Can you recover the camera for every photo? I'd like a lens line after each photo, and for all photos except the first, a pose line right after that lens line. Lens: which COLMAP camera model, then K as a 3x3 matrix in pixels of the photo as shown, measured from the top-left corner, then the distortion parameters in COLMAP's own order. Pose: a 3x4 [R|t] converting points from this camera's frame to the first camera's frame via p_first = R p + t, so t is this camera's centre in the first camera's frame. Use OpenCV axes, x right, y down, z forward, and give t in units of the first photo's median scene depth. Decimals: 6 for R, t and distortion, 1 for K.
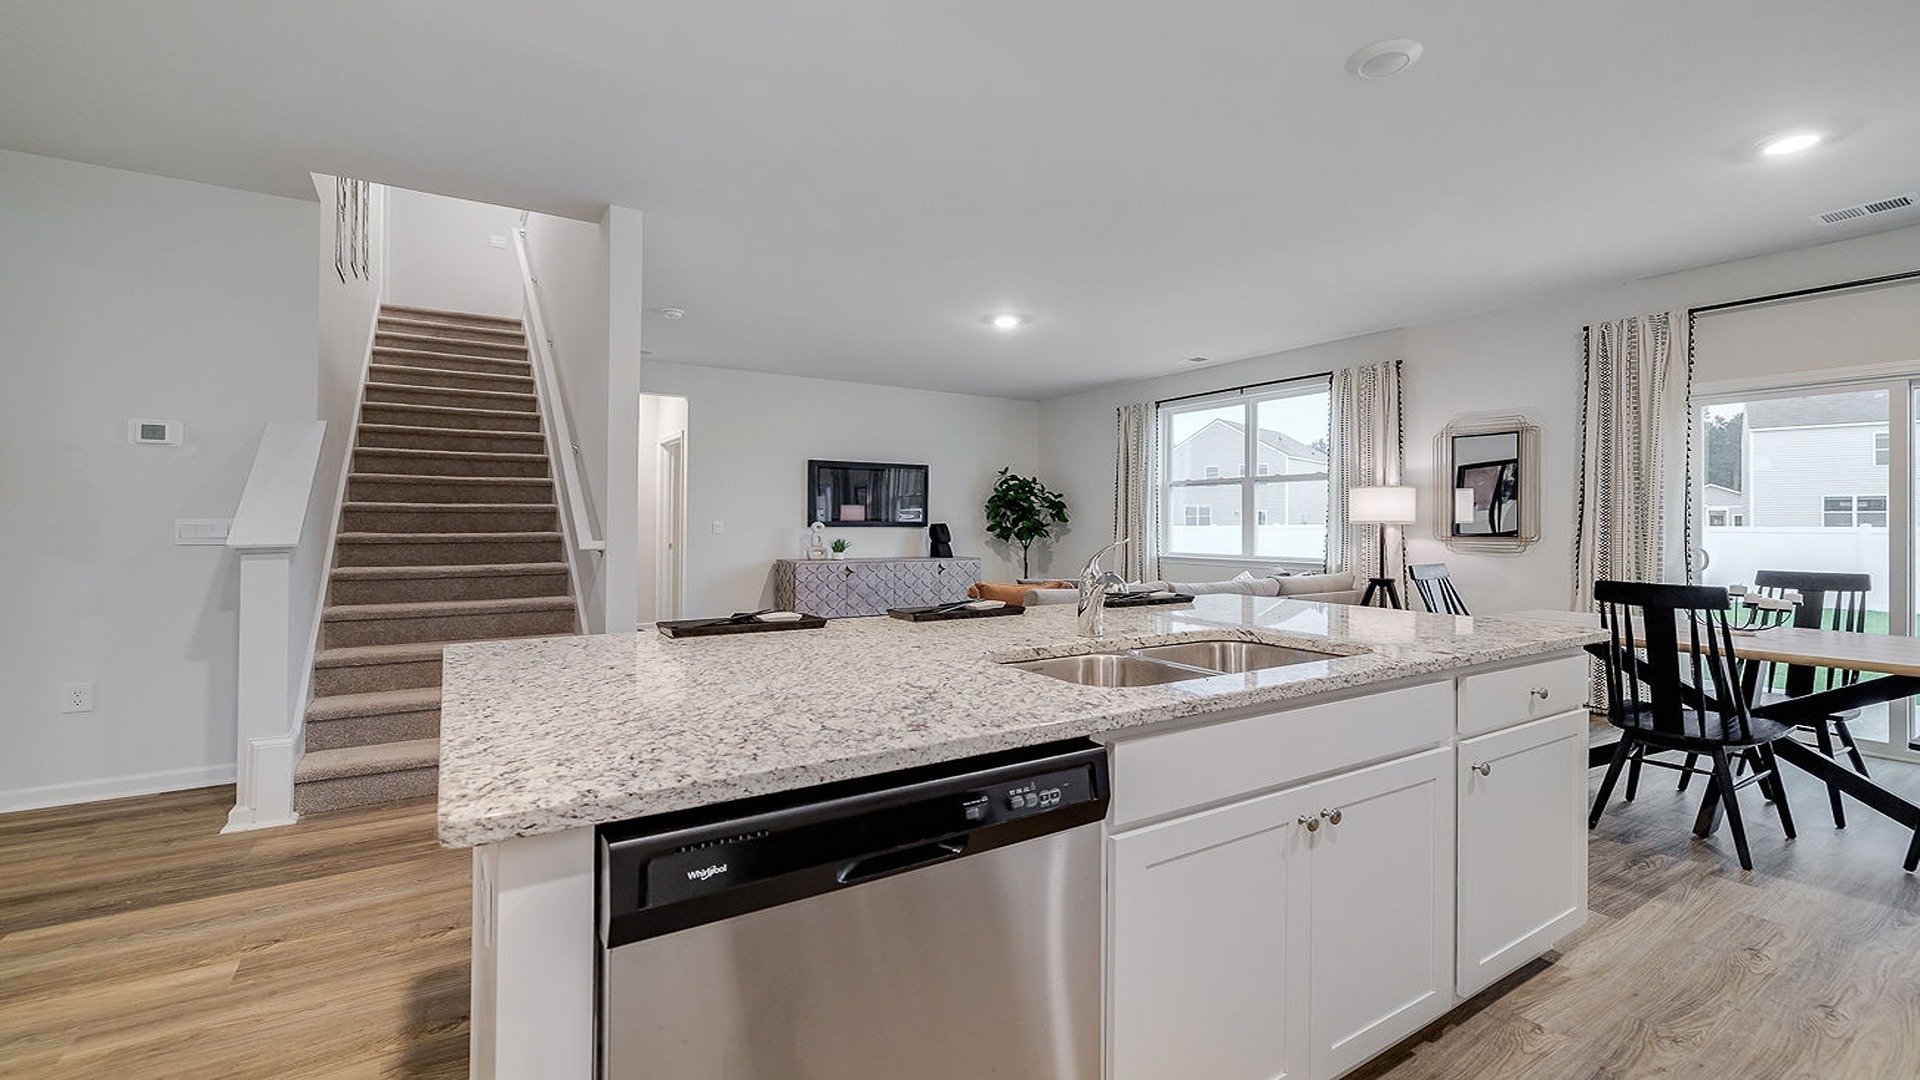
lens RADIAL K [[813.2, 0, 974.5], [0, 813.2, 530.1], [0, 0, 1]] dist [-0.004971, 0.000108]
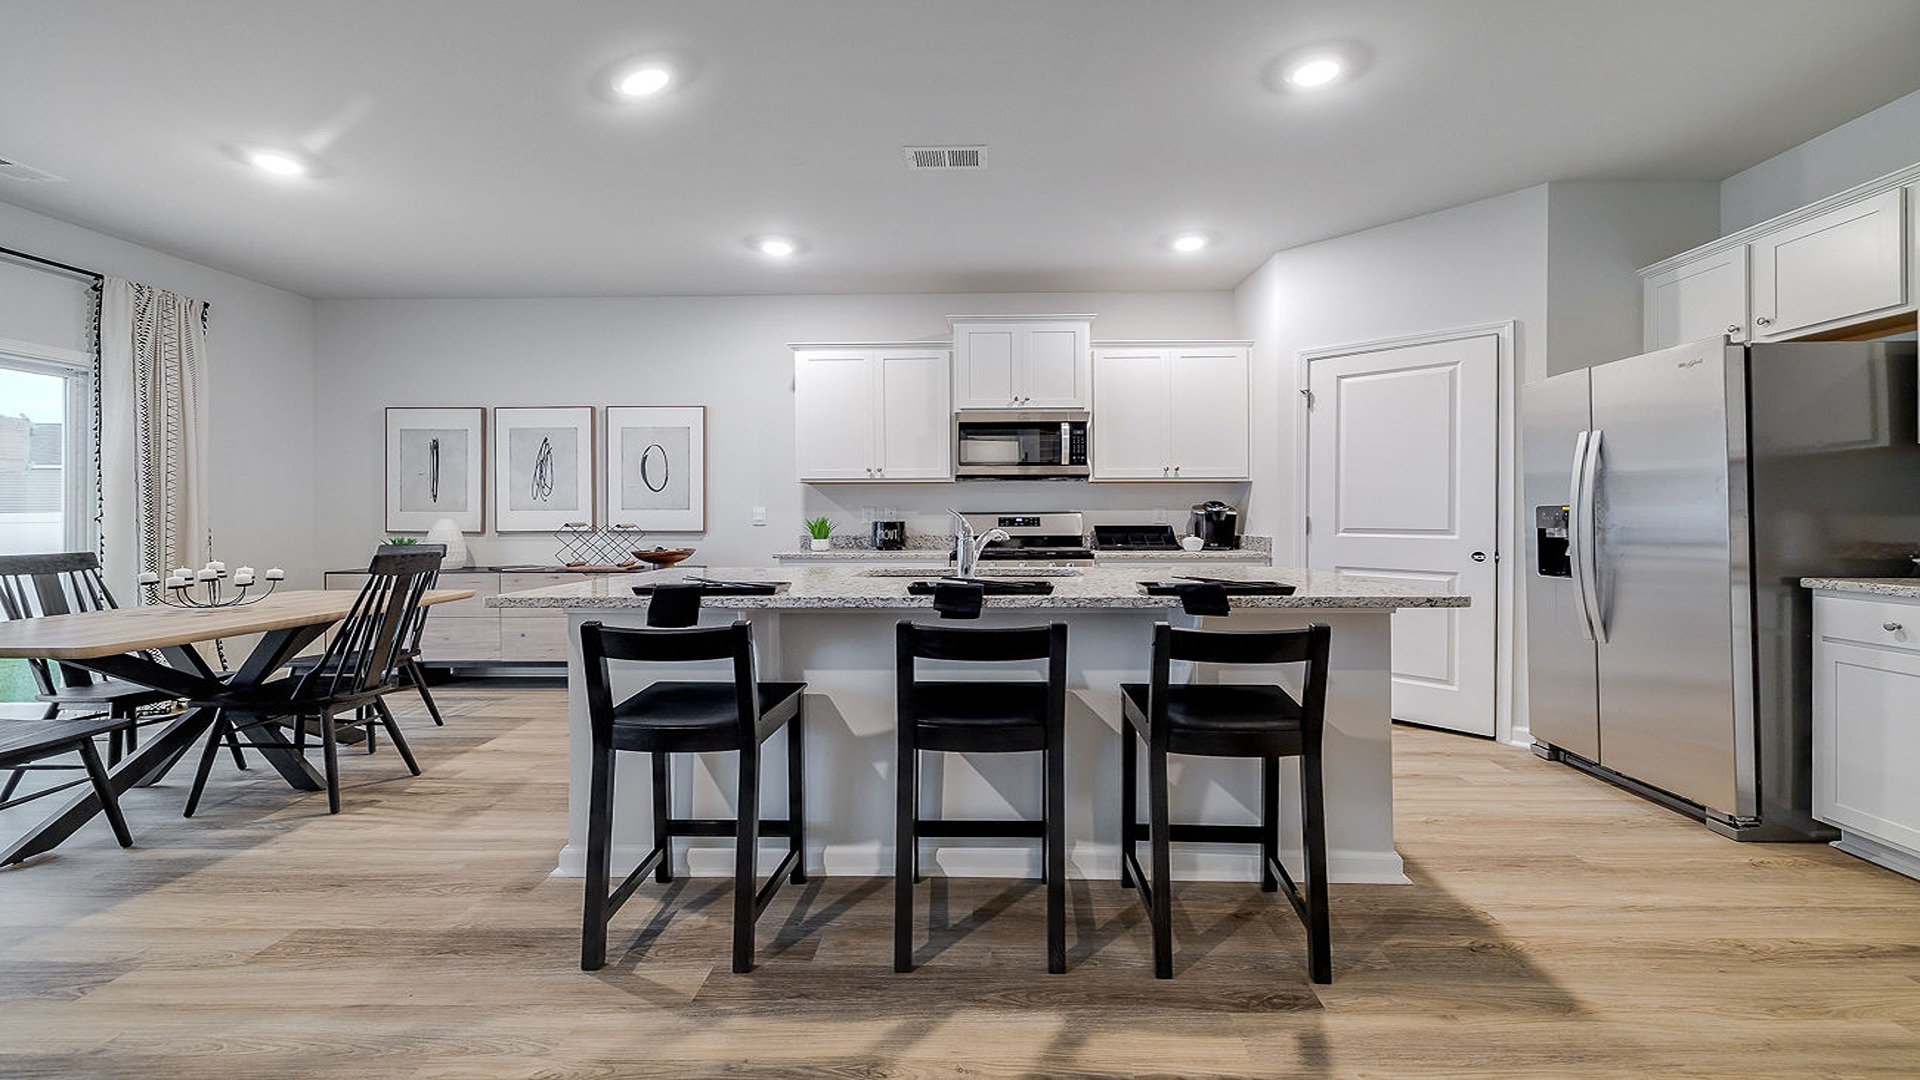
lens RADIAL K [[813.2, 0, 975.2], [0, 813.2, 516.0], [0, 0, 1]] dist [-0.004971, 0.000108]
pose [[-0.824759, 0.000611, 0.565484, -0.541346], [0.001956, 0.999997, 0.001774, 0.017297], [-0.565481, 0.002569, -0.824758, 1.761492]]
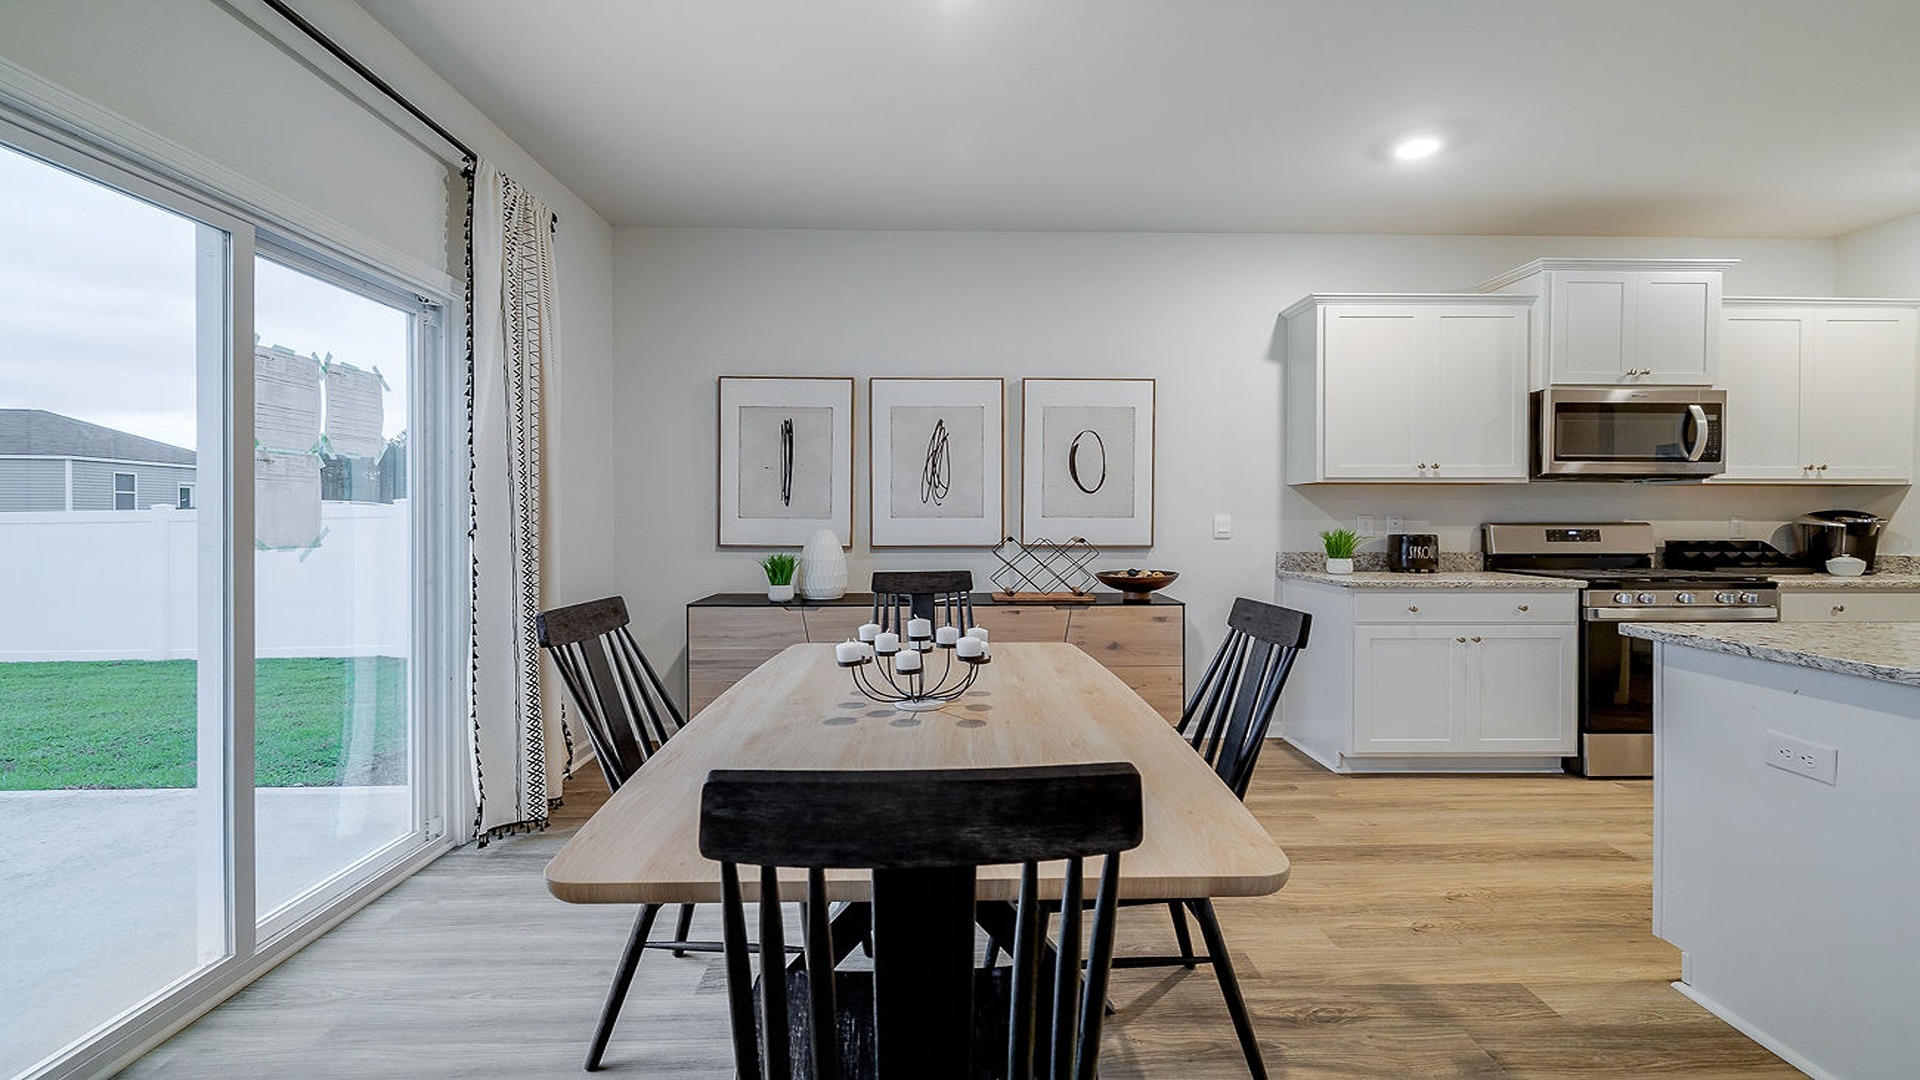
lens RADIAL K [[813.2, 0, 951.5], [0, 813.2, 530.6], [0, 0, 1]] dist [-0.004971, 0.000108]
pose [[-0.845887, -0.013472, 0.533192, 0.843313], [-0.002508, 0.999770, 0.021281, -0.006042], [-0.533356, 0.016664, -0.845727, 1.997081]]
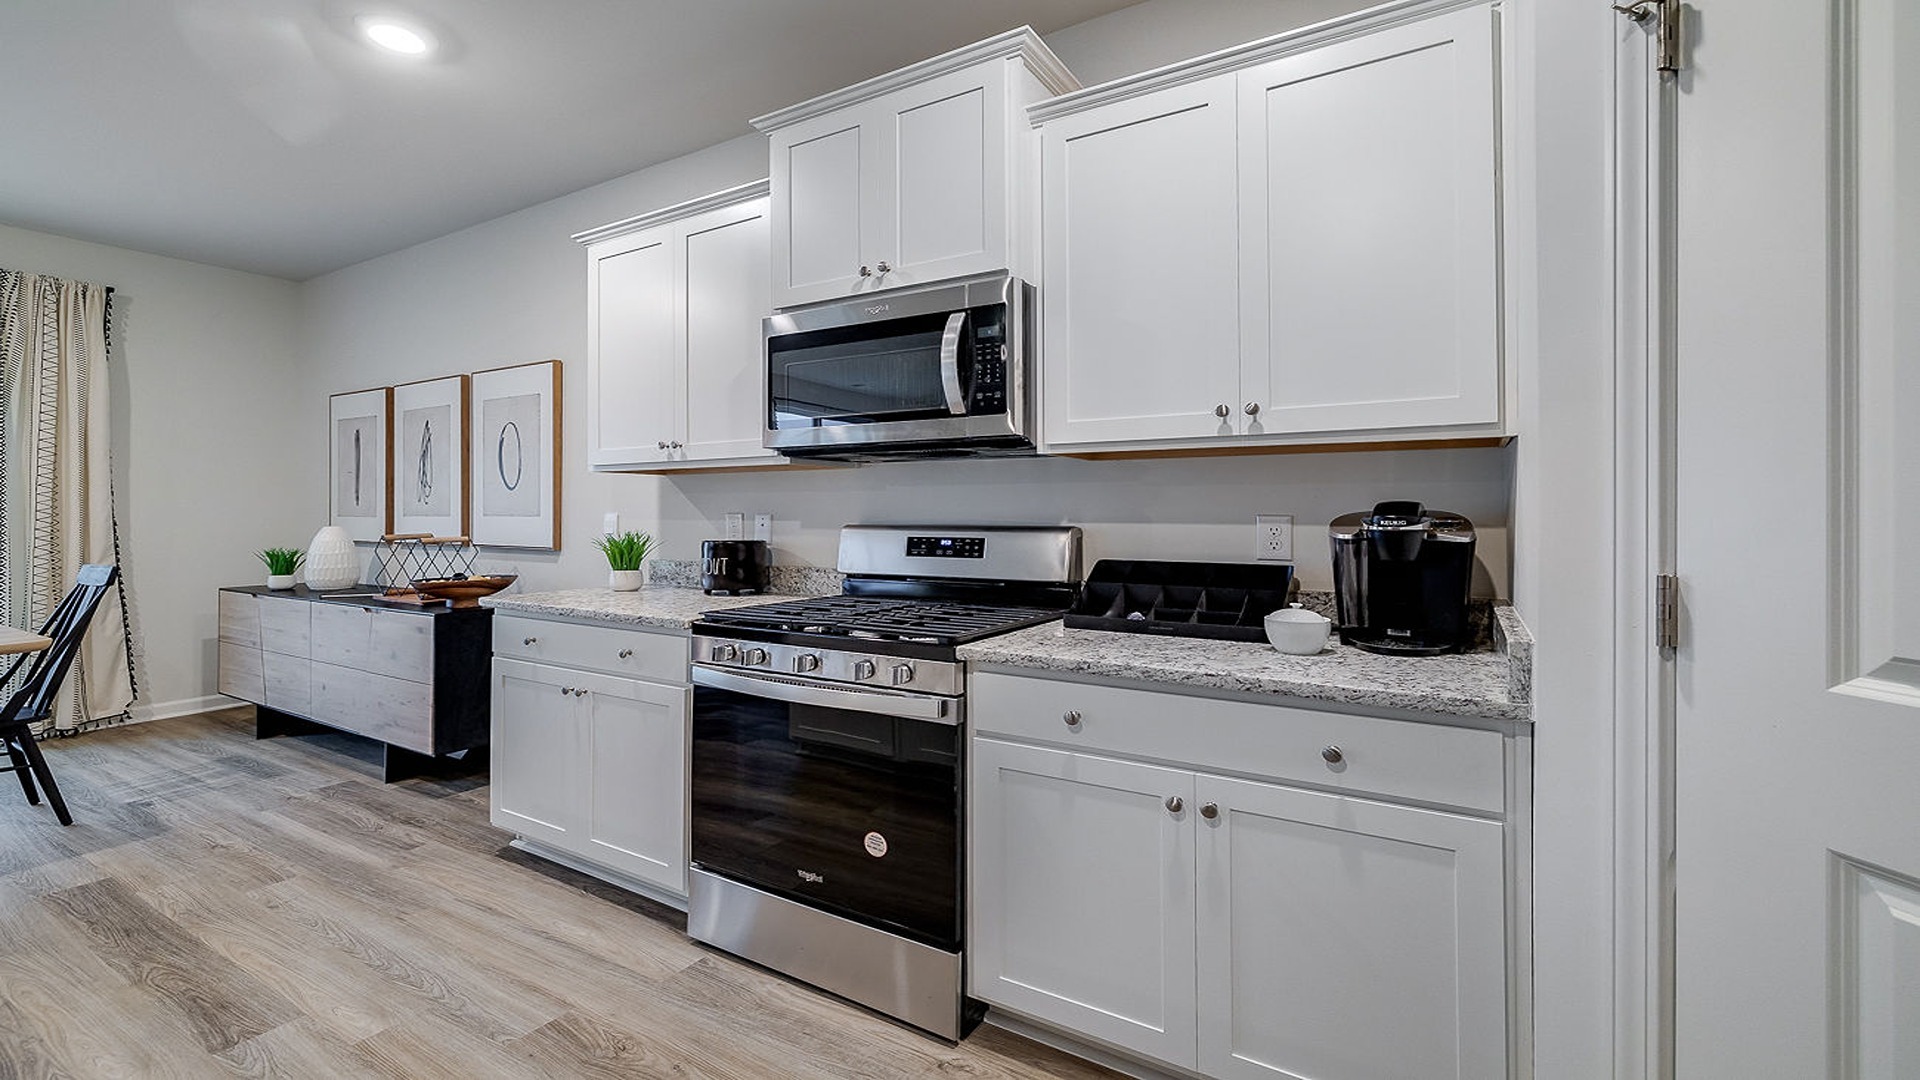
lens RADIAL K [[813.2, 0, 968.7], [0, 813.2, 503.6], [0, 0, 1]] dist [-0.004971, 0.000108]
pose [[-0.441399, 0.007143, 0.897283, -0.320545], [0.000822, 0.999971, -0.007557, -0.010521], [-0.897311, -0.002598, -0.441392, 0.256384]]
